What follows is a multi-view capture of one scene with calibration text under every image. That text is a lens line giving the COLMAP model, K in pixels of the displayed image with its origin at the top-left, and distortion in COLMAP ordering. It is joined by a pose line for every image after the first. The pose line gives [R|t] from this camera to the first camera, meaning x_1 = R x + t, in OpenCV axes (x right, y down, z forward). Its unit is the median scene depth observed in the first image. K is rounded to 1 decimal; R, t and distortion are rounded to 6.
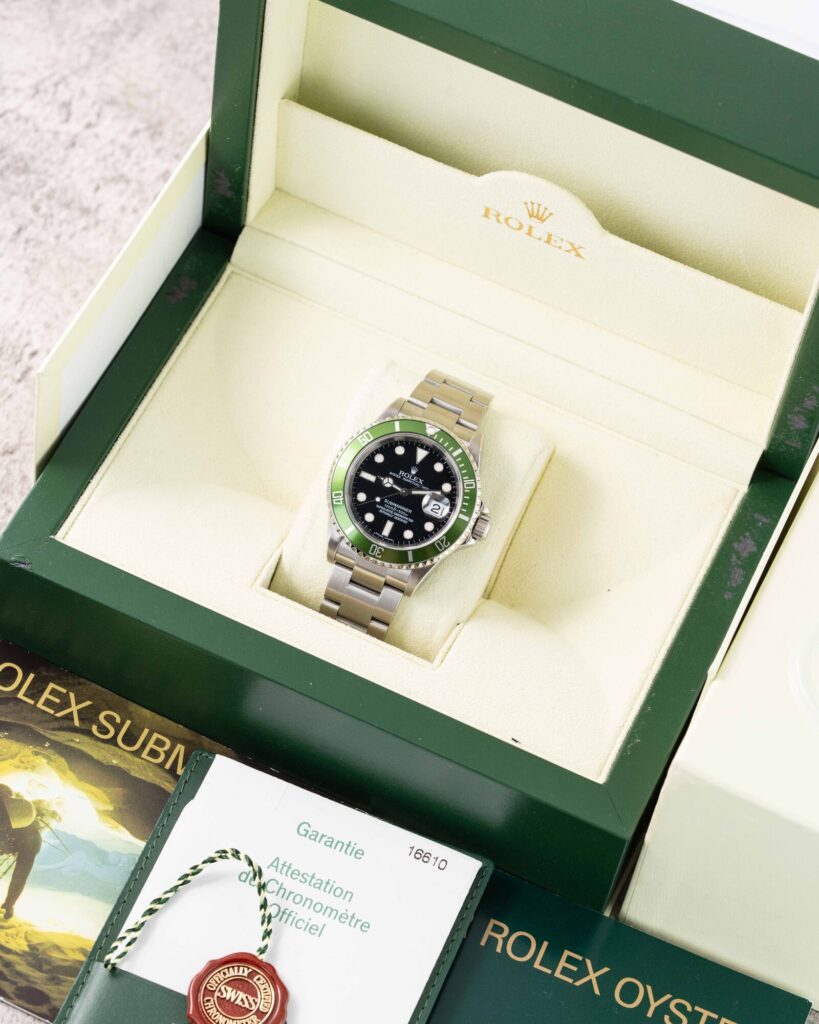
lens RADIAL K [[4517.6, 0, 410.8], [0, 4517.6, 511.5], [0, 0, 1]] dist [0.029396, 0.000000]
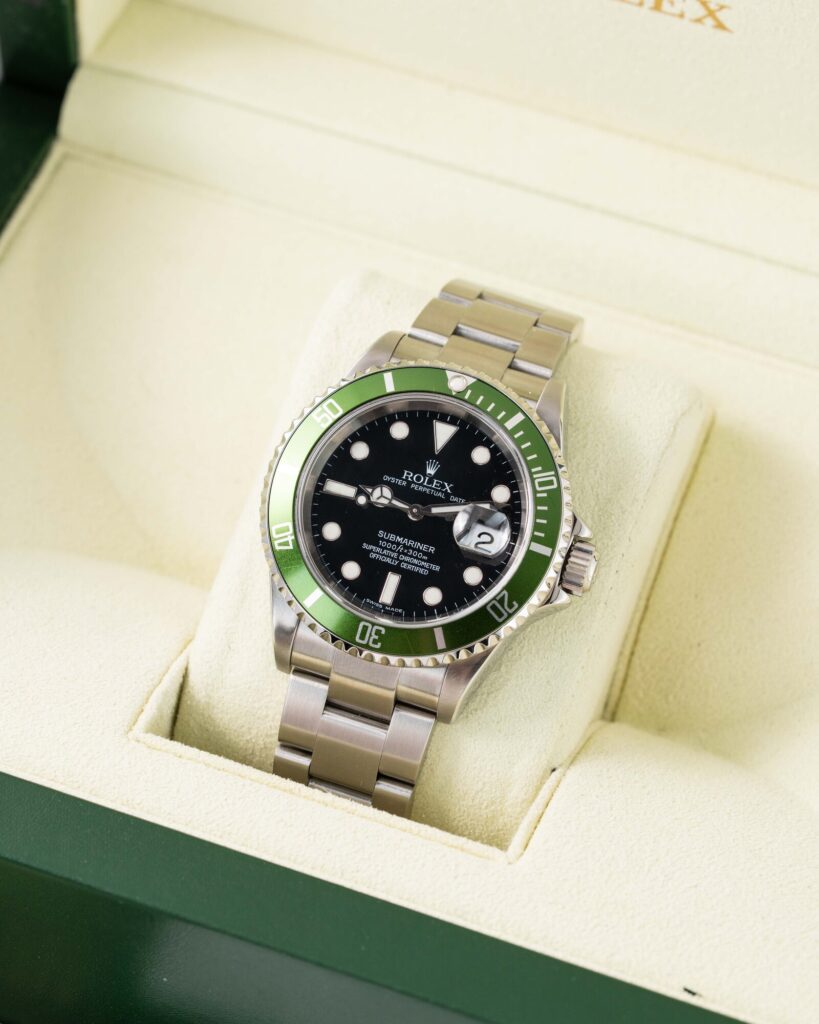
lens RADIAL K [[4517.6, 0, 406.0], [0, 4517.6, 513.2], [0, 0, 1]] dist [0.029396, 0.000000]
pose [[0.993921, -0.102573, -0.040010, 0.017085], [0.099357, 0.992187, -0.075452, 0.032746], [0.047436, 0.071018, 0.996346, 0.505307]]
